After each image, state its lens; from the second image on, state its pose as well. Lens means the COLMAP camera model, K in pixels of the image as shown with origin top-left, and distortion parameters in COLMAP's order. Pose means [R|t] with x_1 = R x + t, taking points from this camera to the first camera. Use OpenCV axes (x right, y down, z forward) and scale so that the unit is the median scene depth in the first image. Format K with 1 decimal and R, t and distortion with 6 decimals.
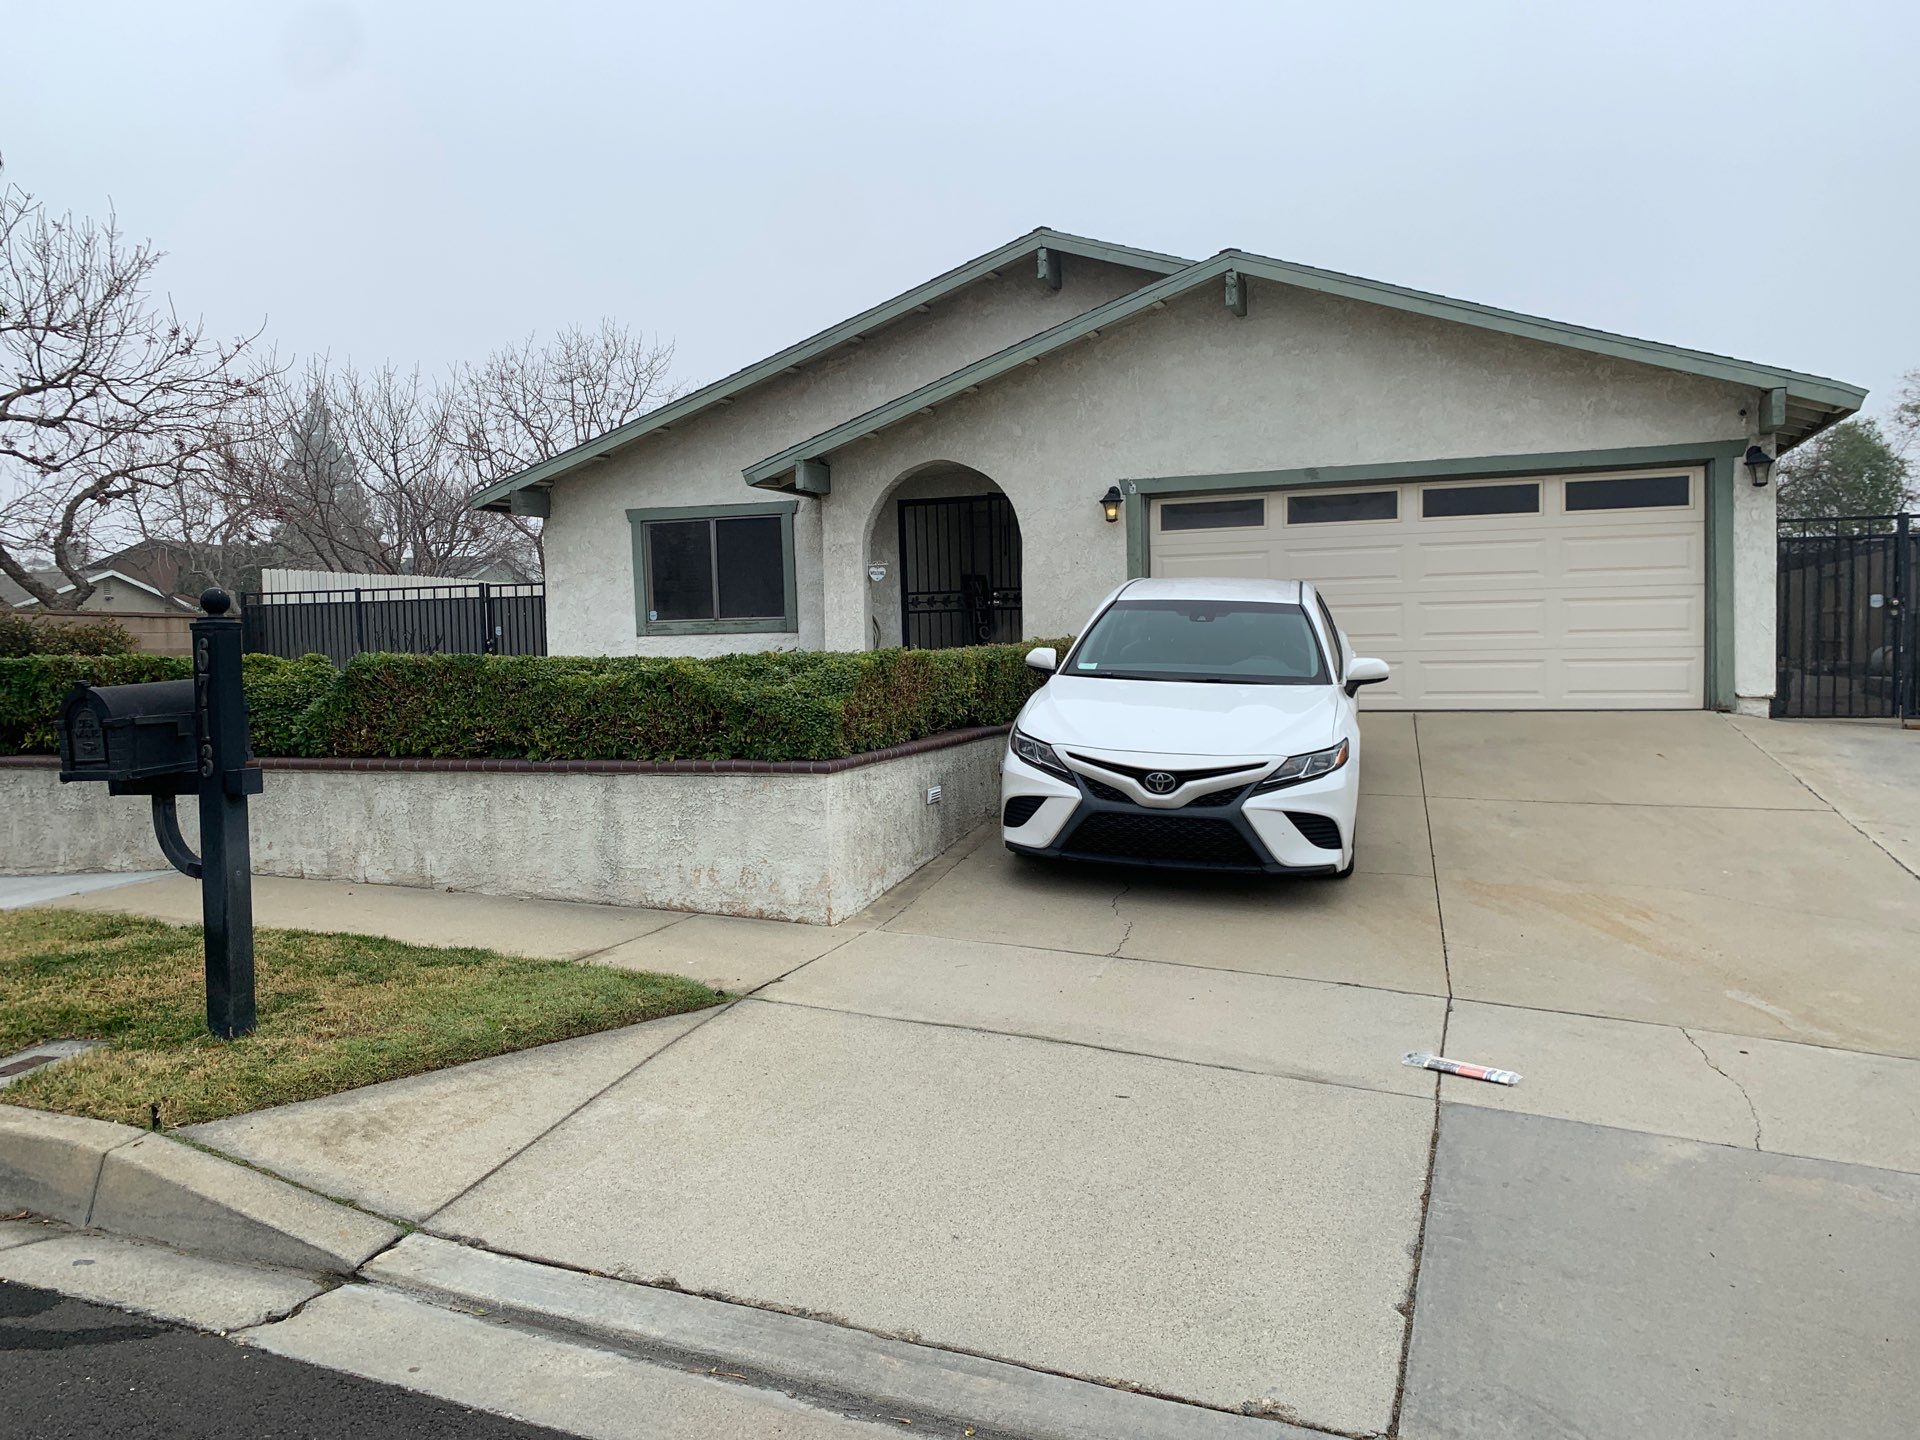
lens RADIAL K [[1502.7, 0, 961.0], [0, 1502.7, 722.4], [0, 0, 1]] dist [0.098577, -0.184168]
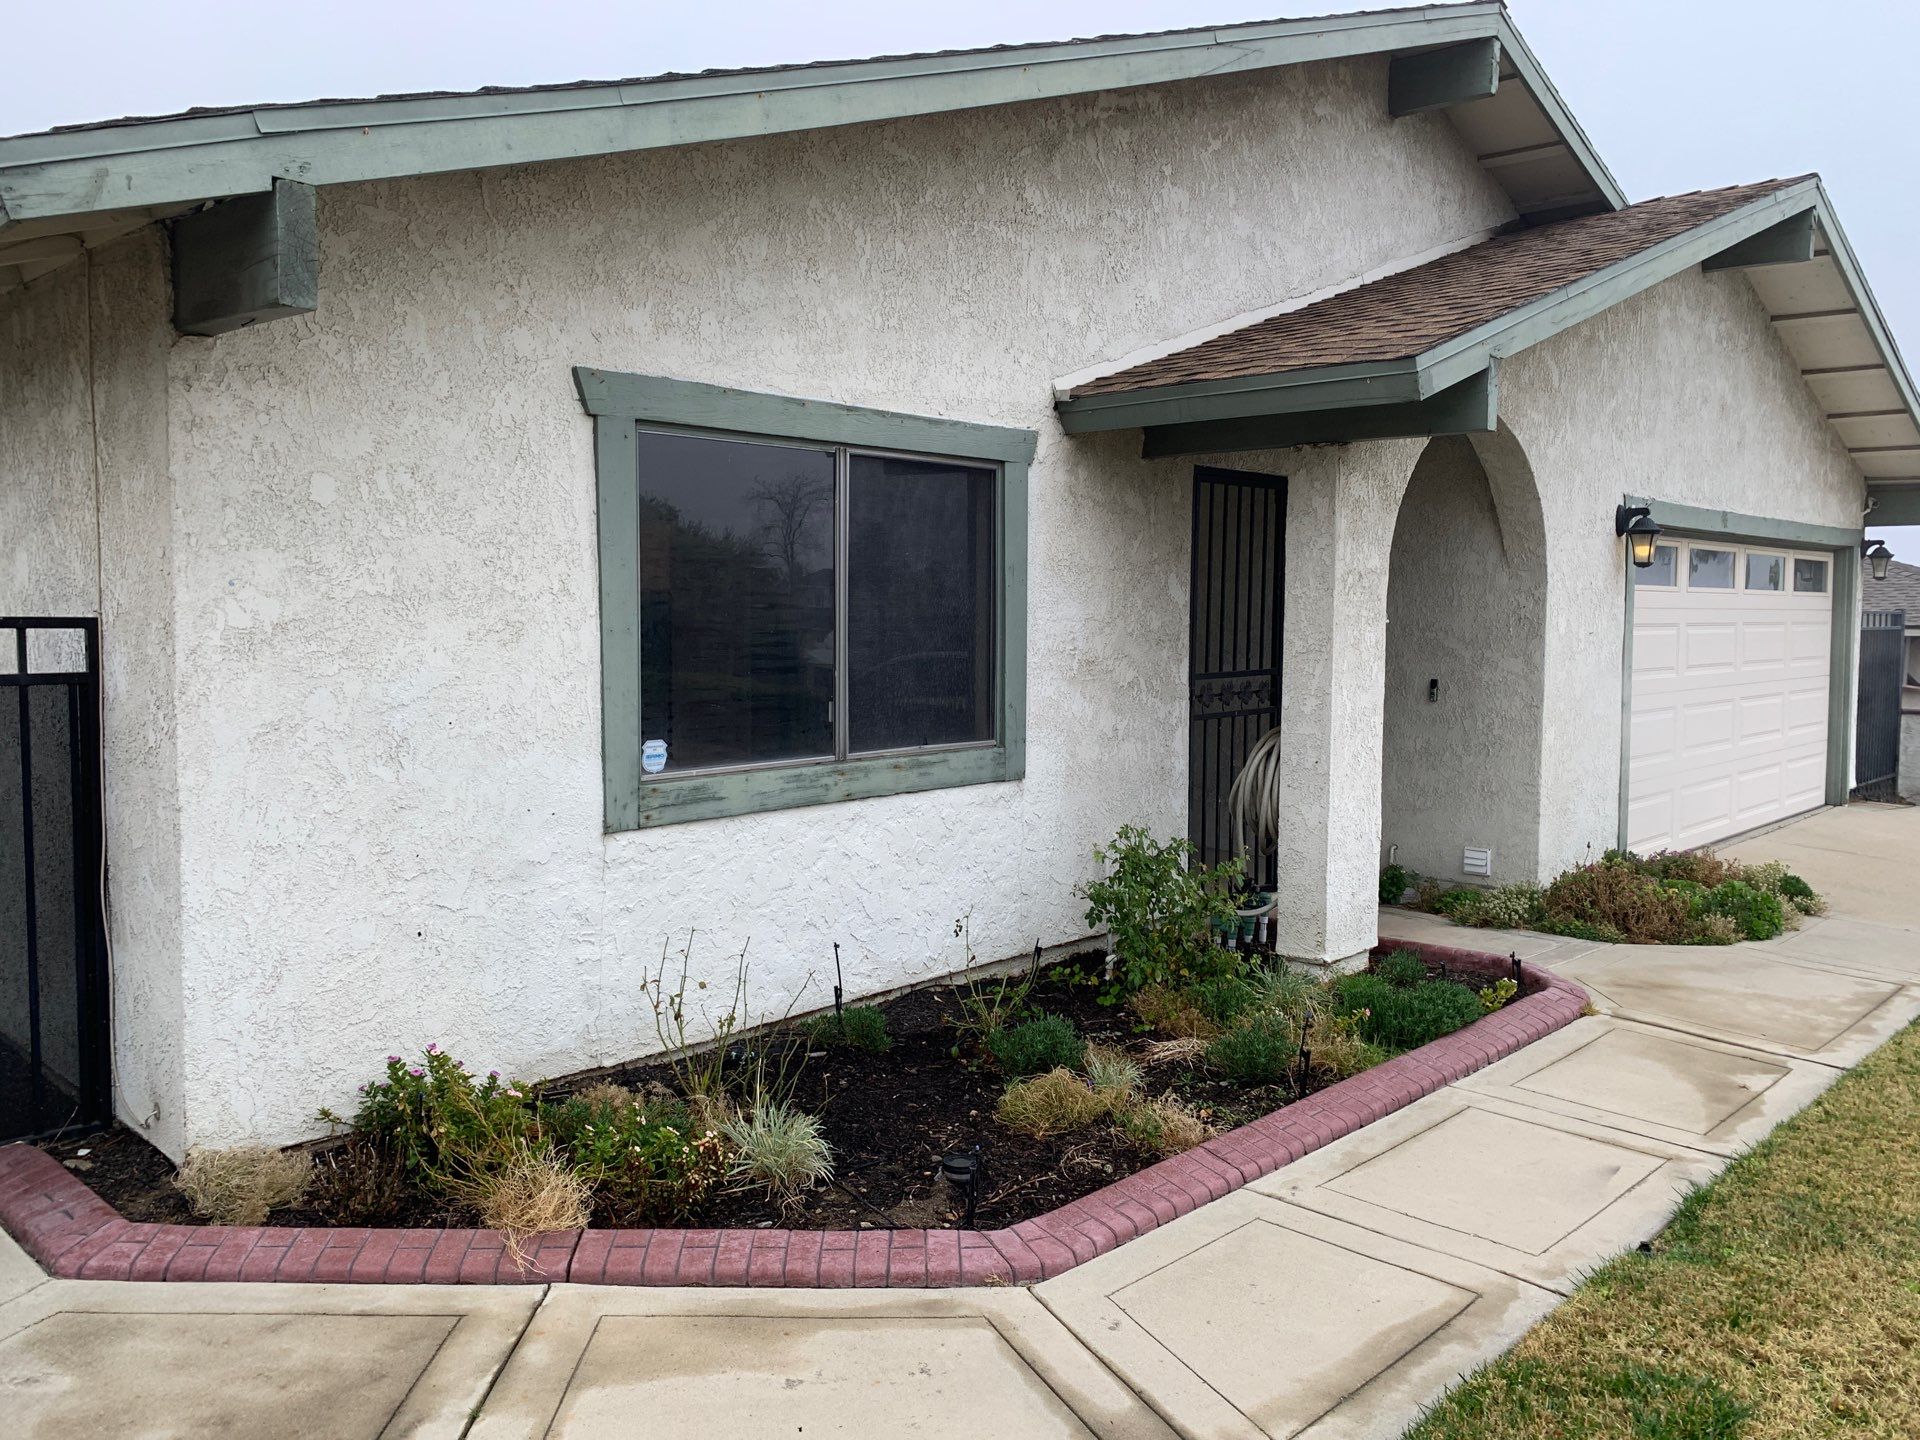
lens RADIAL K [[1440.8, 0, 960.0], [0, 1440.8, 720.0], [0, 0, 1]] dist [0.001569, -0.001775]
pose [[0.409659, -0.048195, 0.910965, -0.514133], [0.035683, 0.998686, 0.036789, -0.102619], [-0.911541, 0.017435, 0.410840, 1.002529]]
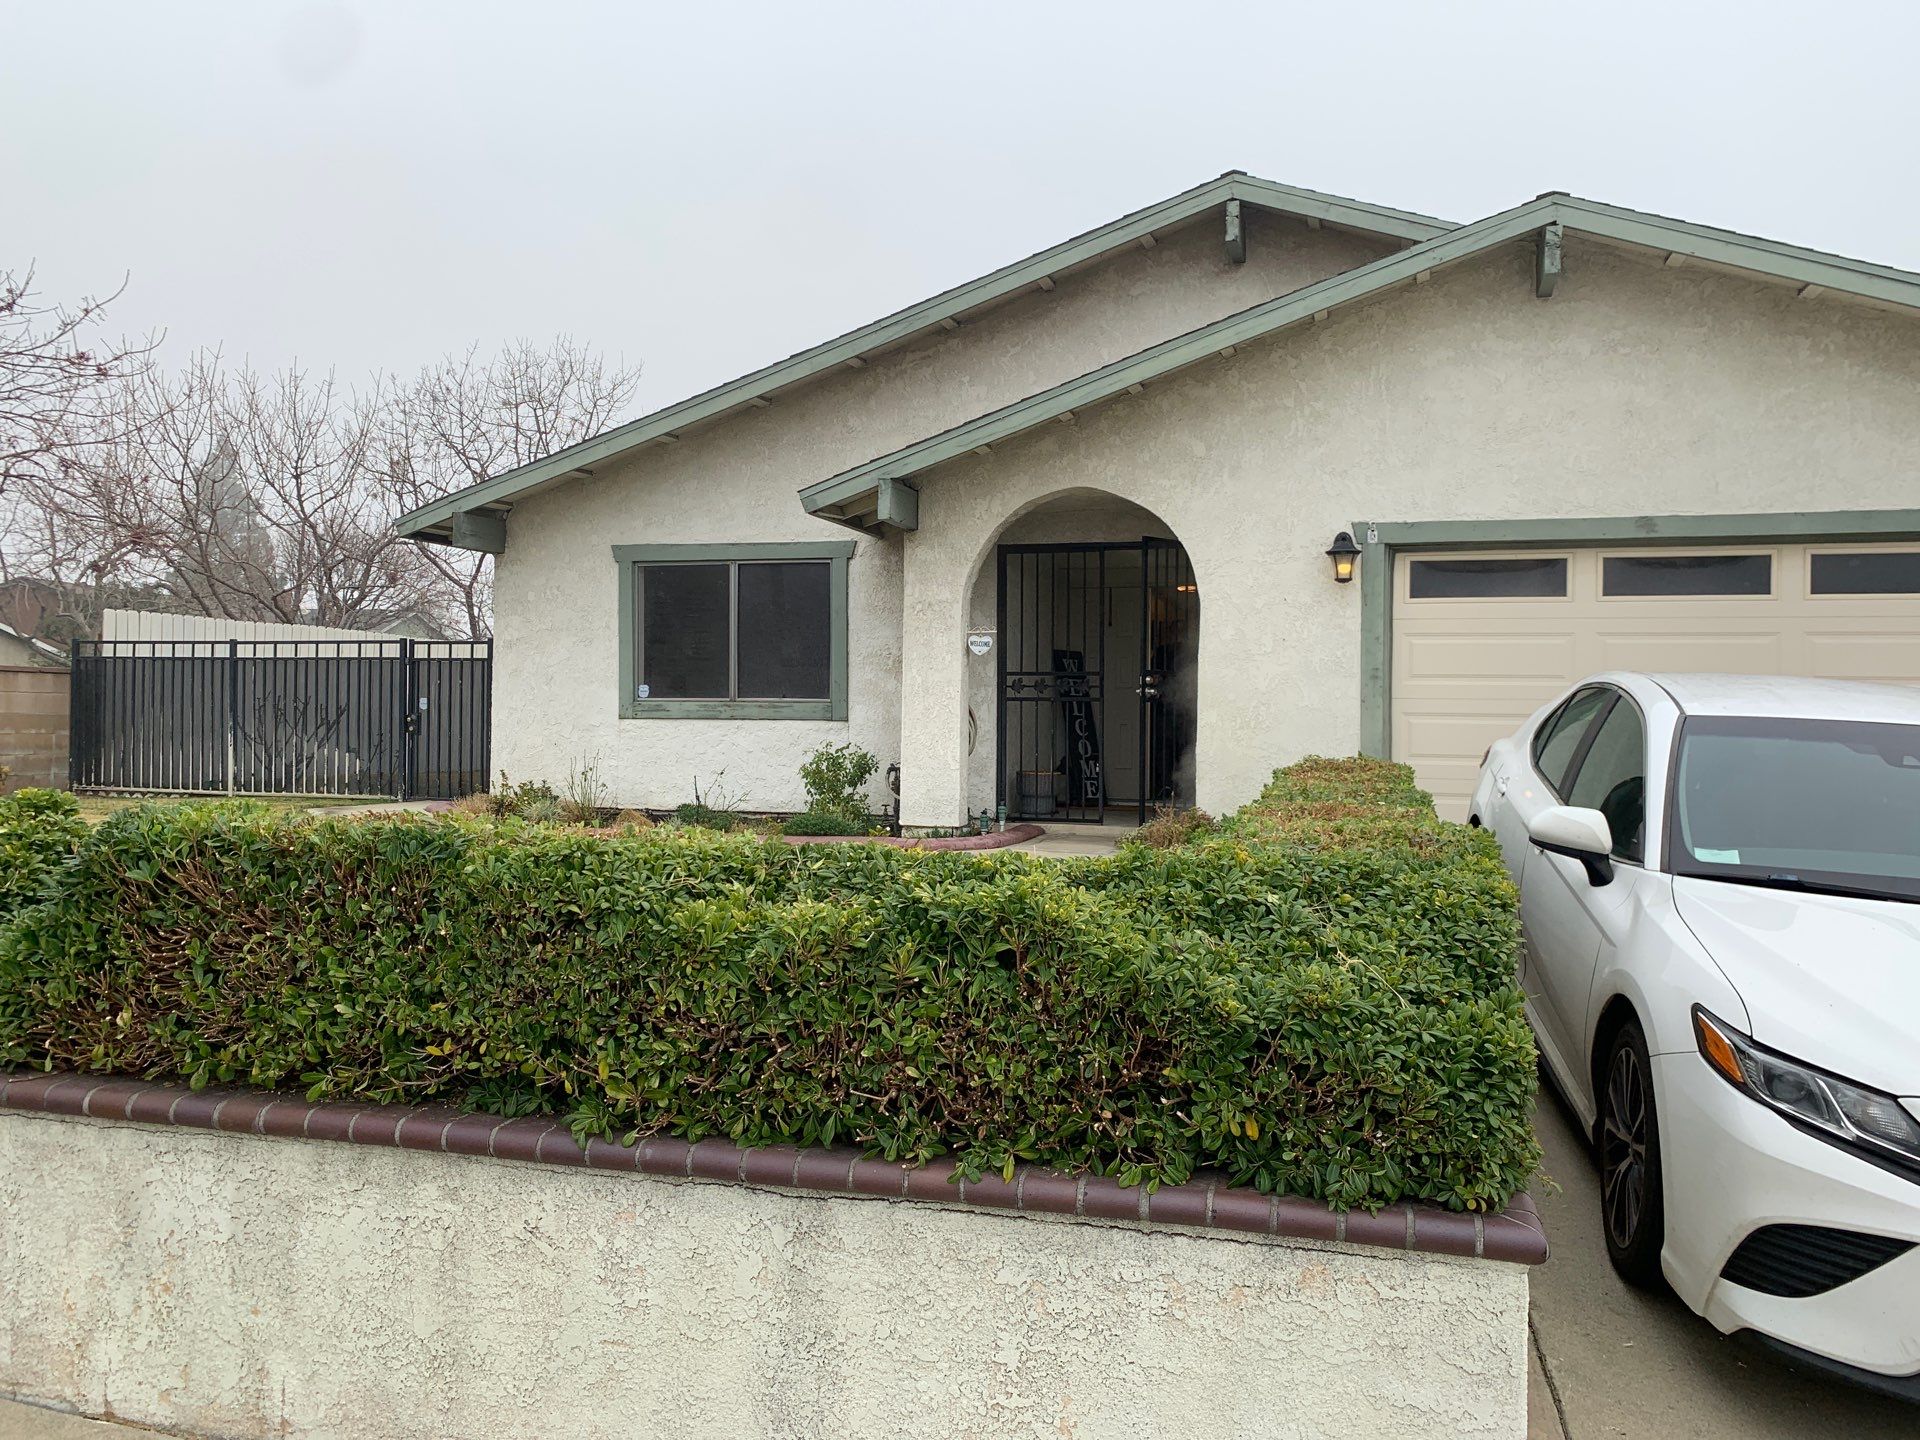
lens RADIAL K [[1501.4, 0, 968.2], [0, 1501.4, 718.5], [0, 0, 1]] dist [0.027116, -0.009397]
pose [[0.997457, 0.033331, 0.062989, -0.111508], [-0.030066, 0.998190, -0.052093, -0.029456], [-0.064611, 0.050067, 0.996654, 0.322942]]
